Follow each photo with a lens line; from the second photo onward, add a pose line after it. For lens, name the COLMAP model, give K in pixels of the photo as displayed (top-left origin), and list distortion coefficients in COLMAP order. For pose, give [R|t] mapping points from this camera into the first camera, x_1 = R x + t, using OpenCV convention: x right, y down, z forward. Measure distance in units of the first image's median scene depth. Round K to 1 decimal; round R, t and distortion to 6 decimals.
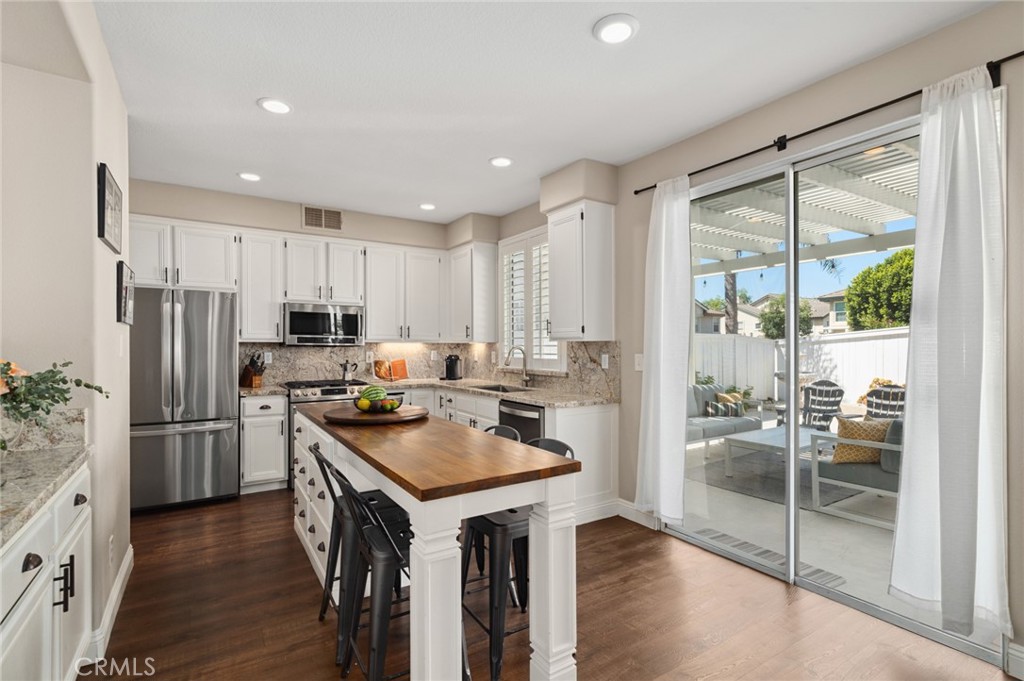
lens RADIAL K [[480.7, 0, 511.7], [0, 480.7, 347.3], [0, 0, 1]] dist [0.003868, 0.000680]
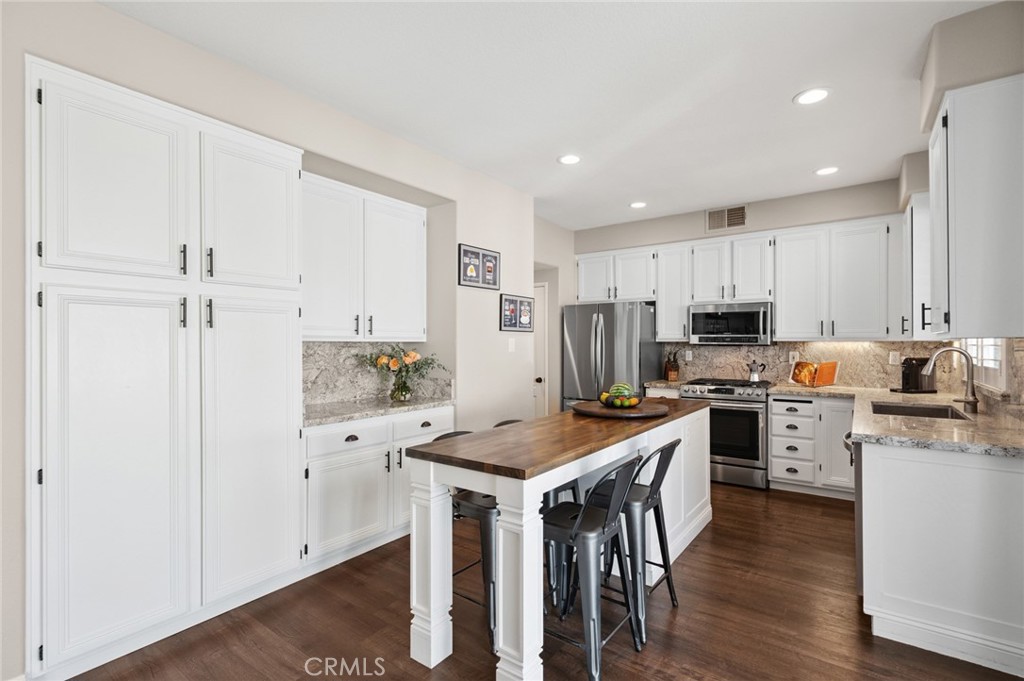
lens RADIAL K [[471.1, 0, 518.7], [0, 471.1, 342.2], [0, 0, 1]] dist [-0.001770, 0.000040]
pose [[0.364875, -0.003627, -0.931050, 0.374537], [-0.003411, 0.999980, -0.005232, -0.002264], [0.931050, 0.005085, 0.364855, 0.246209]]
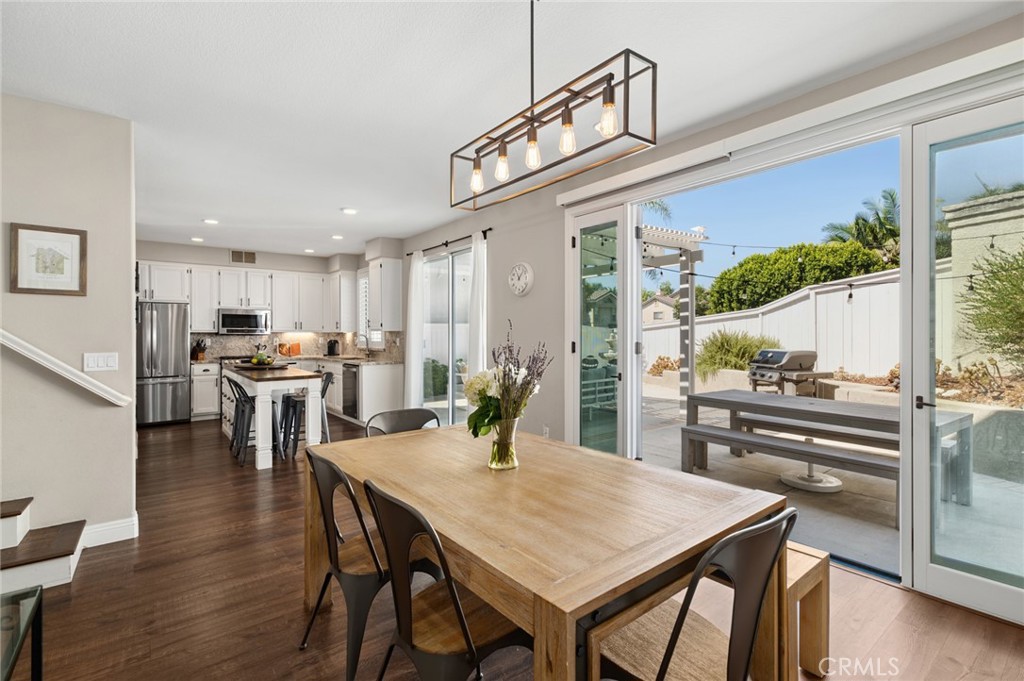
lens RADIAL K [[471.1, 0, 509.3], [0, 471.1, 332.0], [0, 0, 1]] dist [-0.001770, 0.000040]
pose [[0.995334, -0.004056, 0.096402, 0.365558], [0.004850, 0.999956, -0.008004, 0.006042], [-0.096365, 0.008434, 0.995310, -0.705350]]
